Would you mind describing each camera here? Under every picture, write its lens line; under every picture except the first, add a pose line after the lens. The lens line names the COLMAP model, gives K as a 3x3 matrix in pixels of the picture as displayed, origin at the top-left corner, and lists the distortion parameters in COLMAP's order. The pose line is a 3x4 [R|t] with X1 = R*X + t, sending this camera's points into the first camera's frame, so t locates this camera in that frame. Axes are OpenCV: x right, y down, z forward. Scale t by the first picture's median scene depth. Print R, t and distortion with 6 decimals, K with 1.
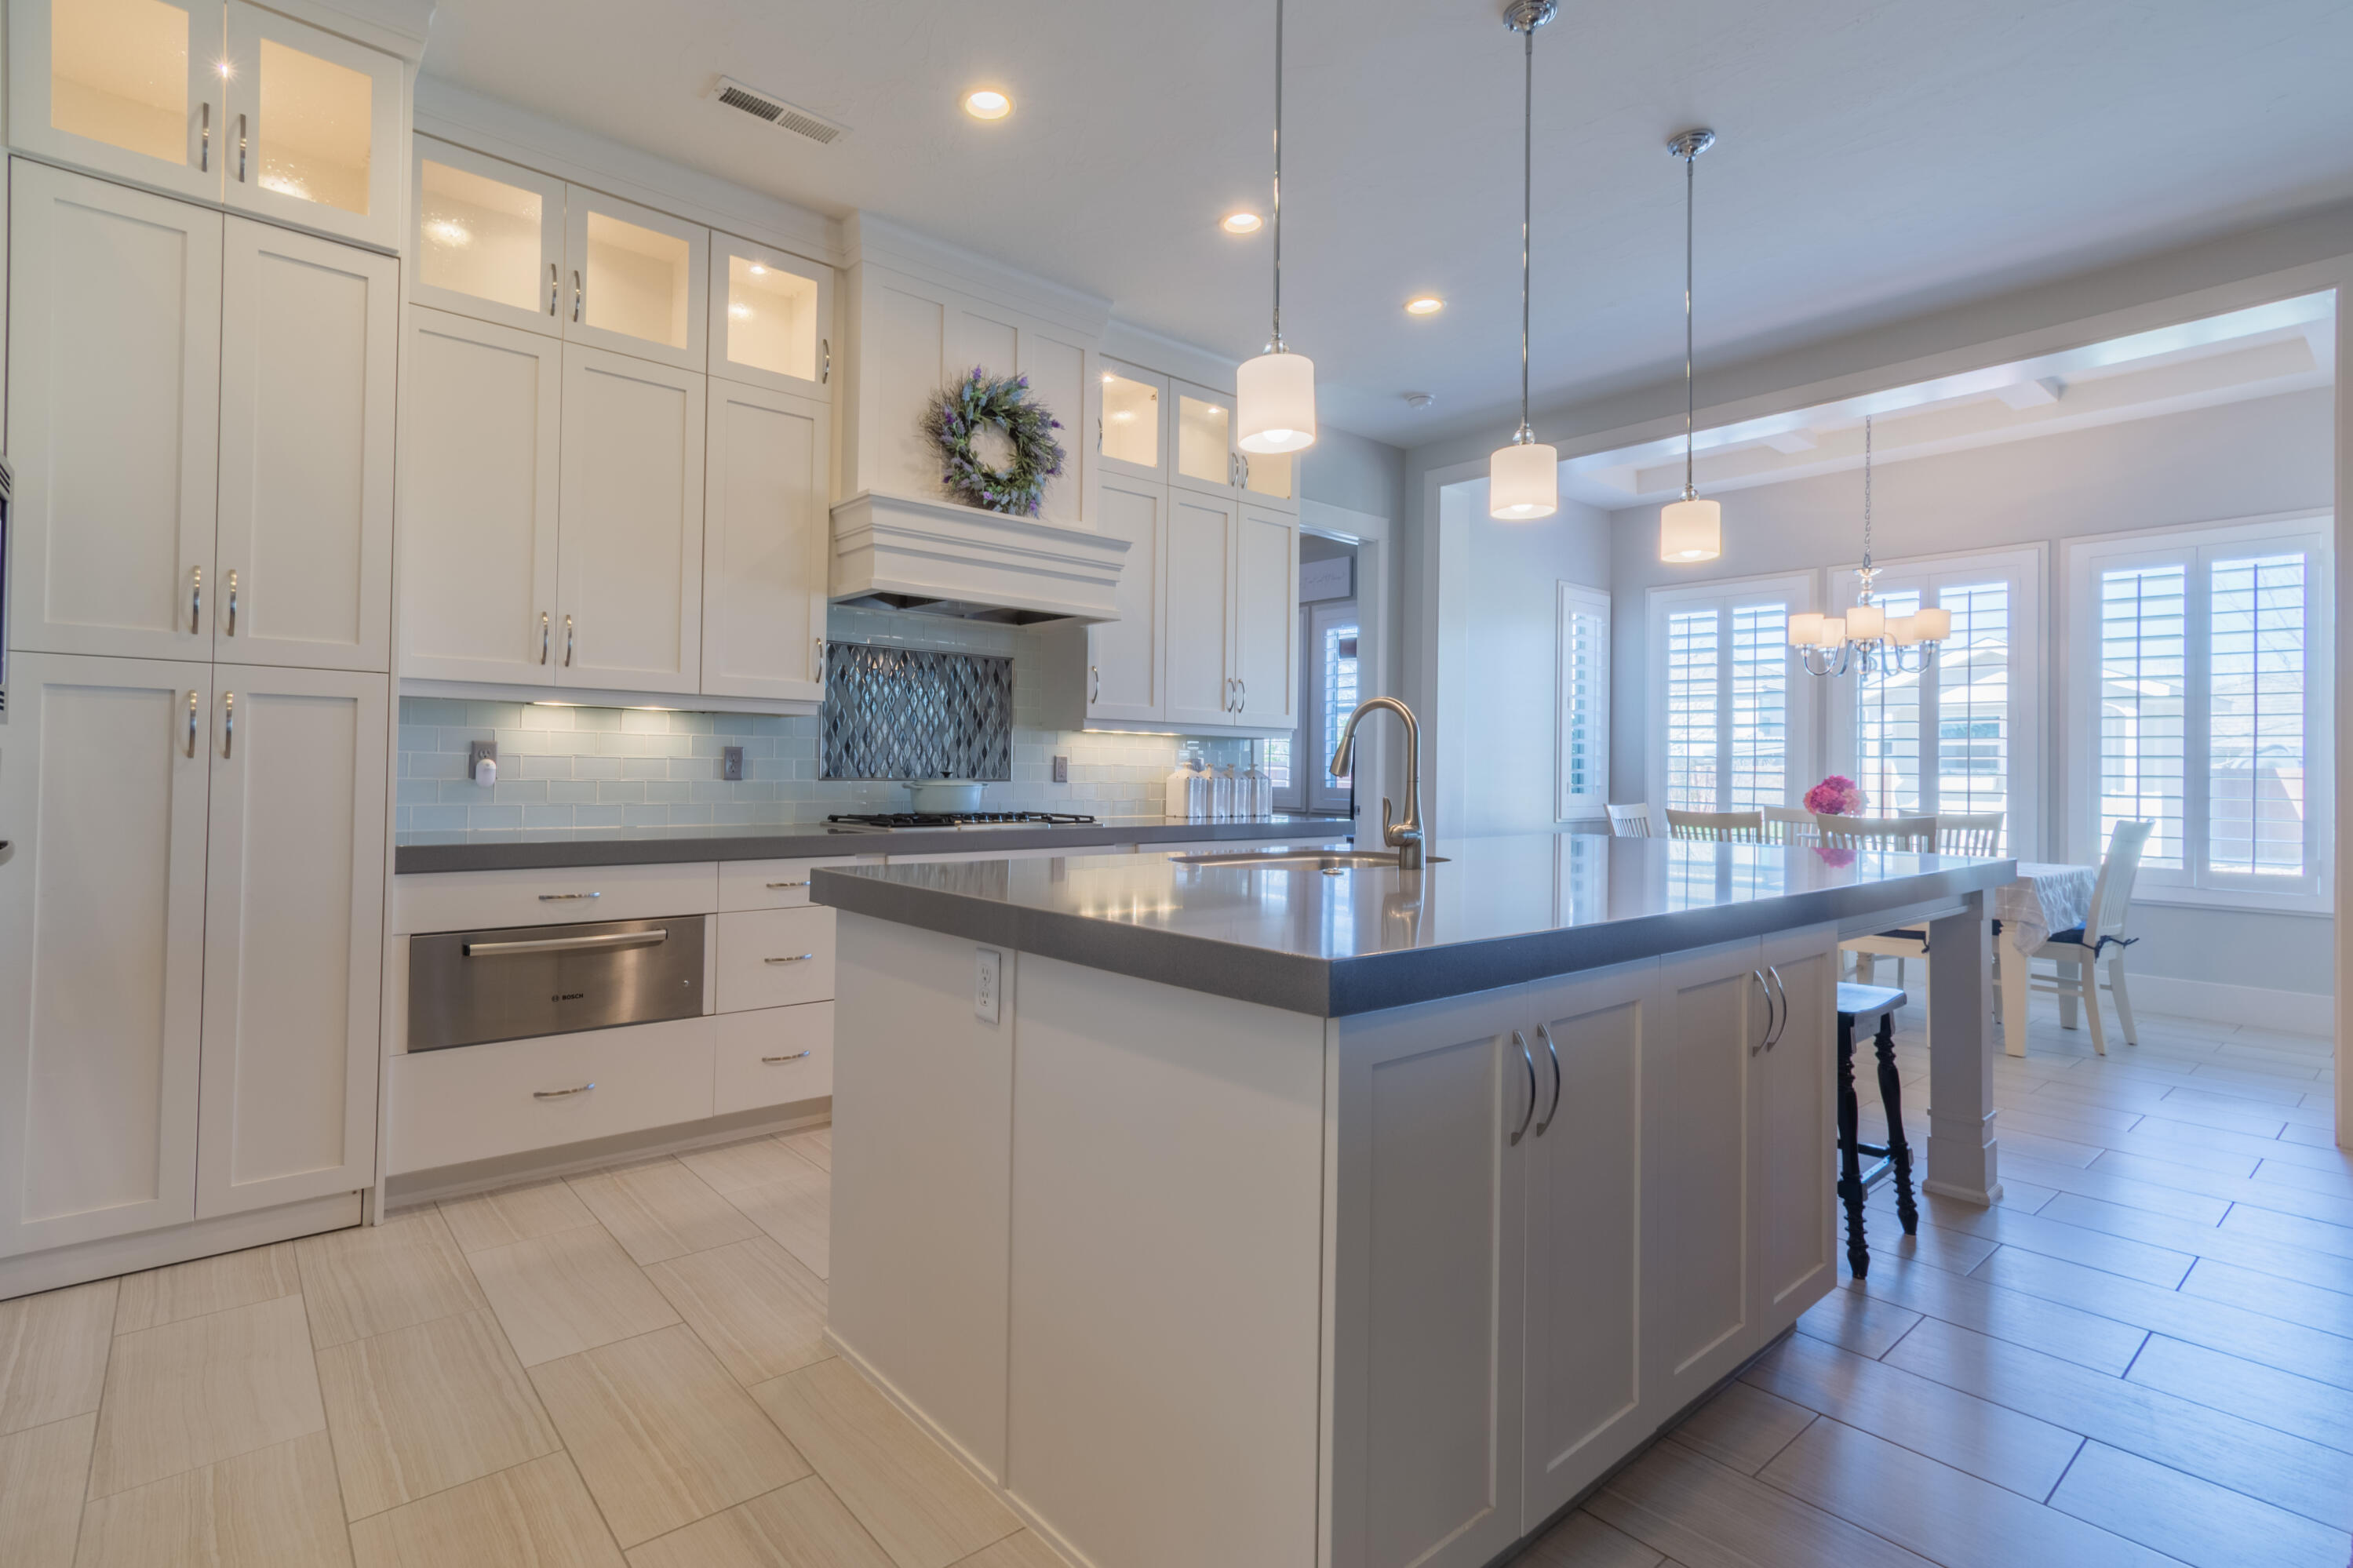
lens RADIAL K [[1122.8, 0, 1164.7], [0, 1122.8, 776.8], [0, 0, 1]] dist [0.002397, -0.000724]
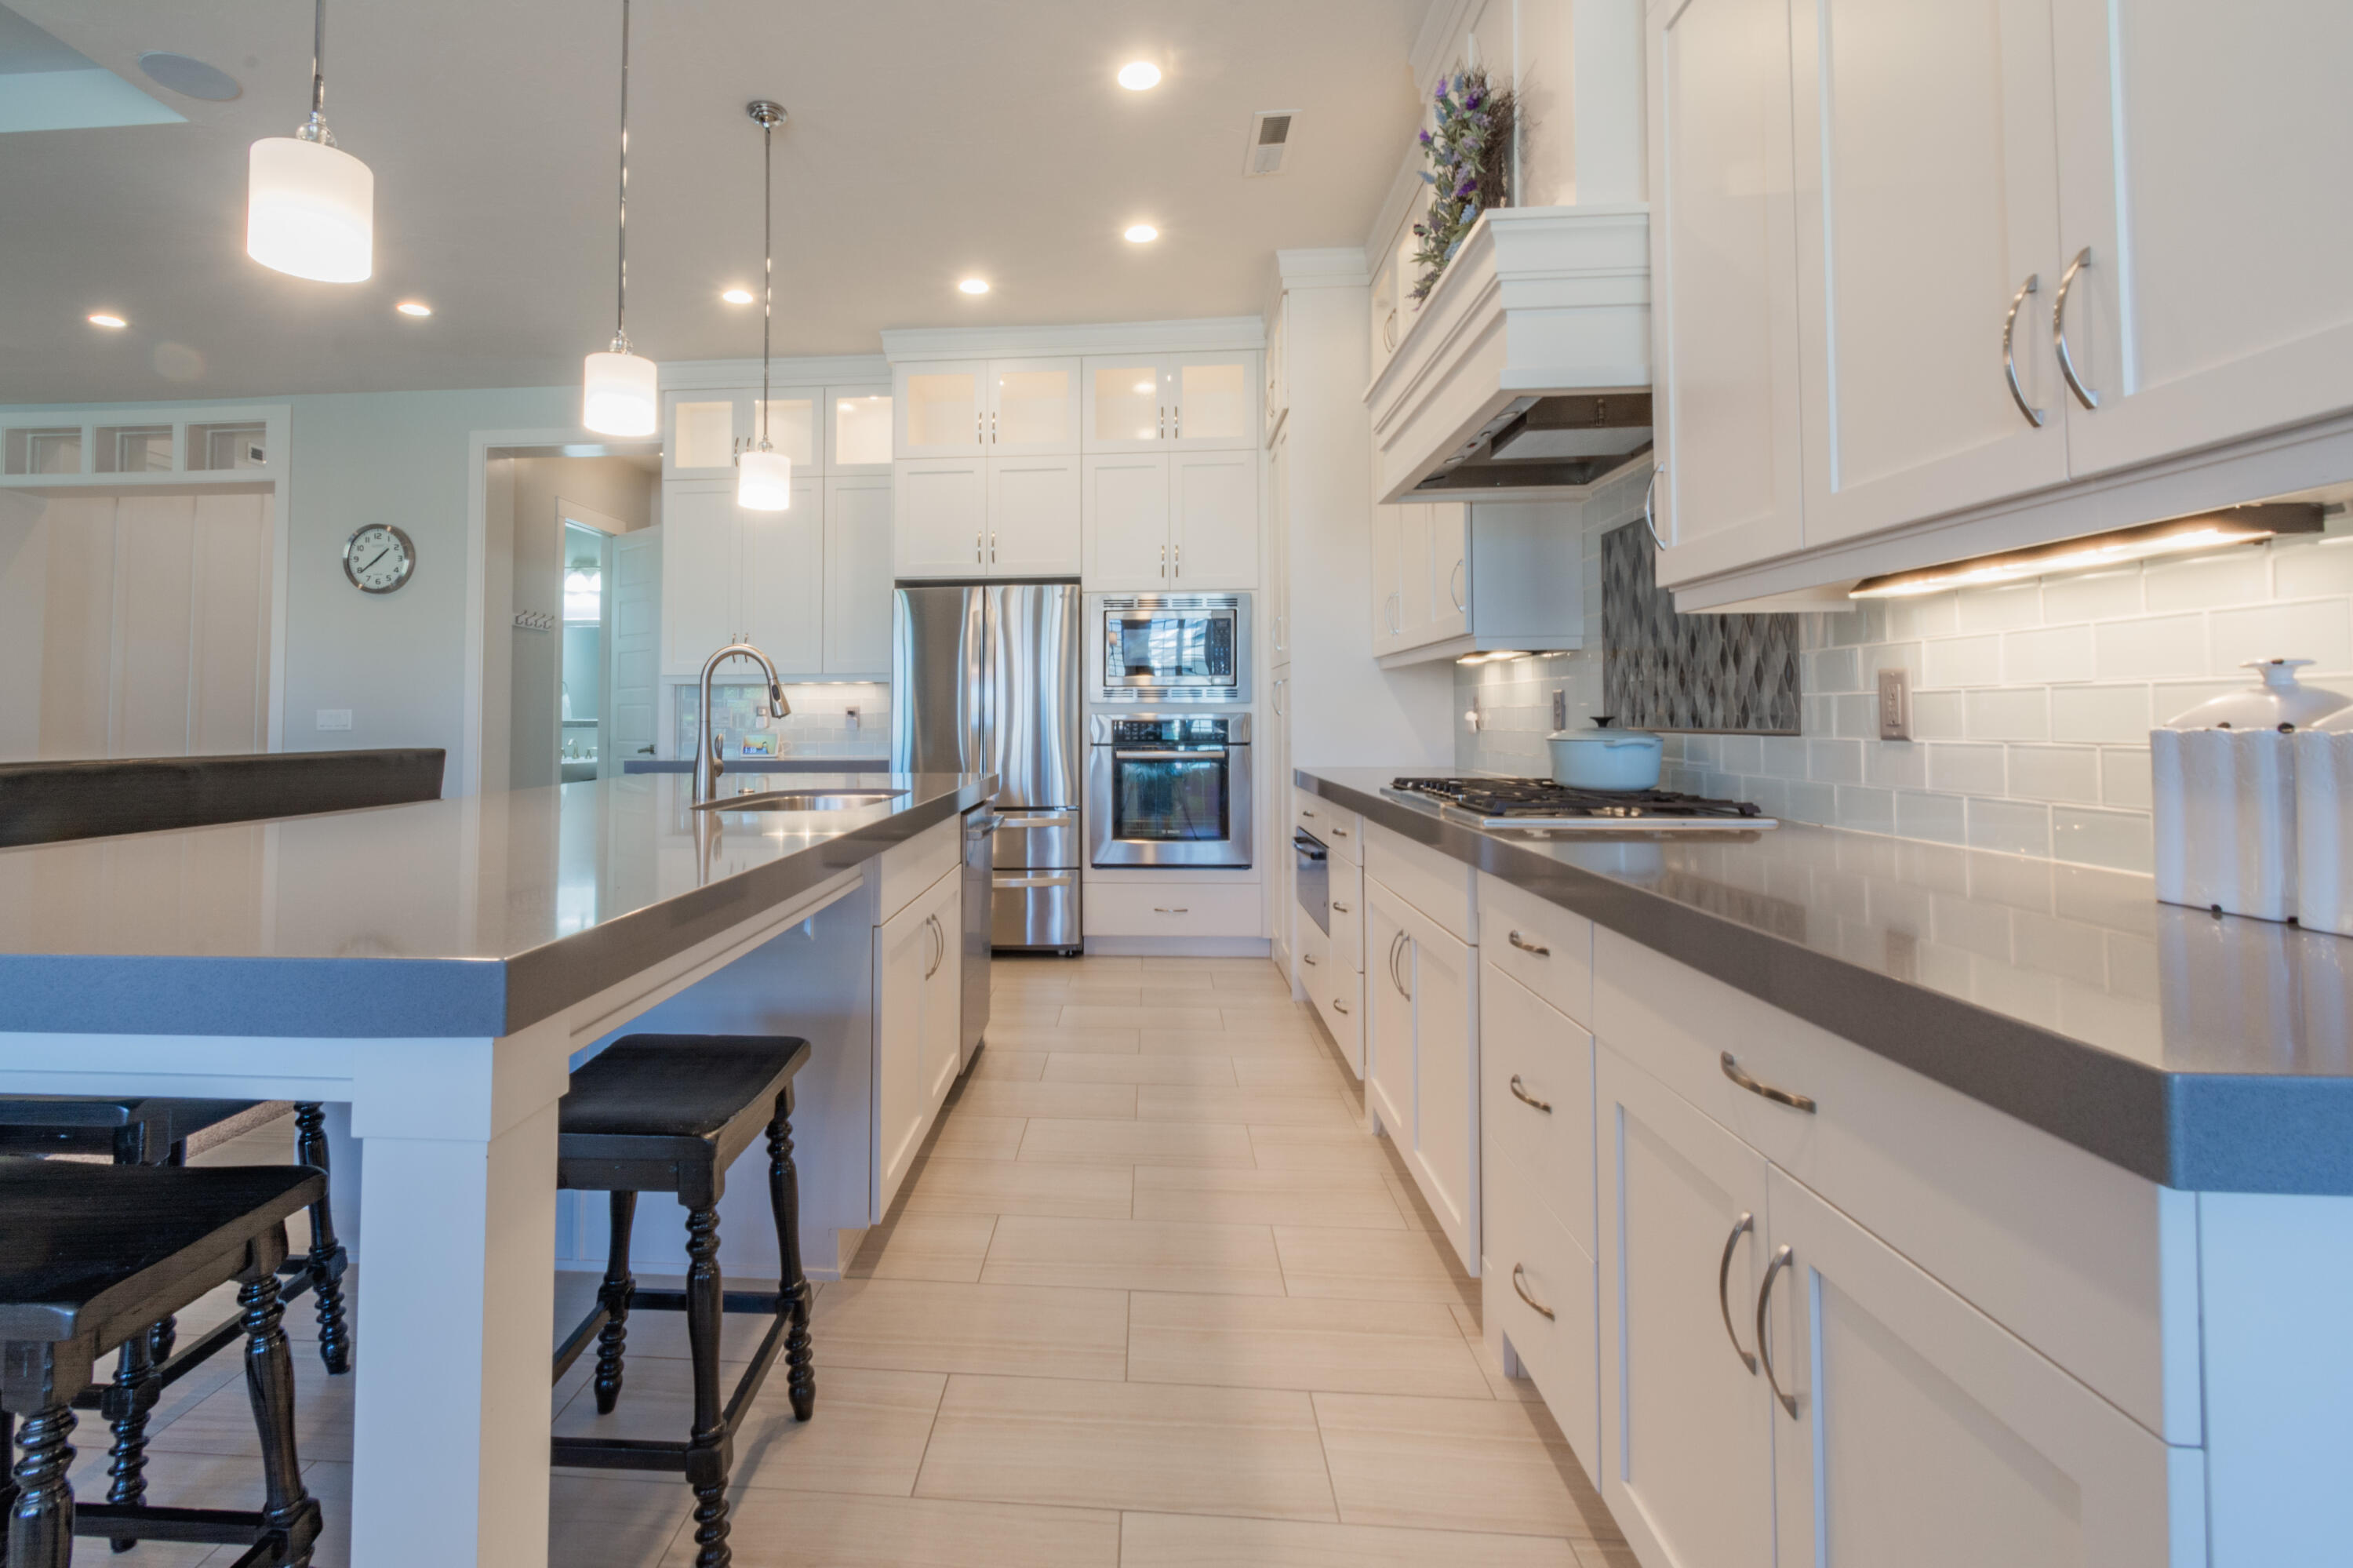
lens RADIAL K [[1122.9, 0, 1088.8], [0, 1122.9, 660.5], [0, 0, 1]] dist [0.002397, -0.000724]
pose [[-0.718740, -0.047654, -0.693644, 0.383862], [-0.009974, 0.998252, -0.058246, 0.002987], [0.695207, -0.034945, -0.717959, 1.155453]]
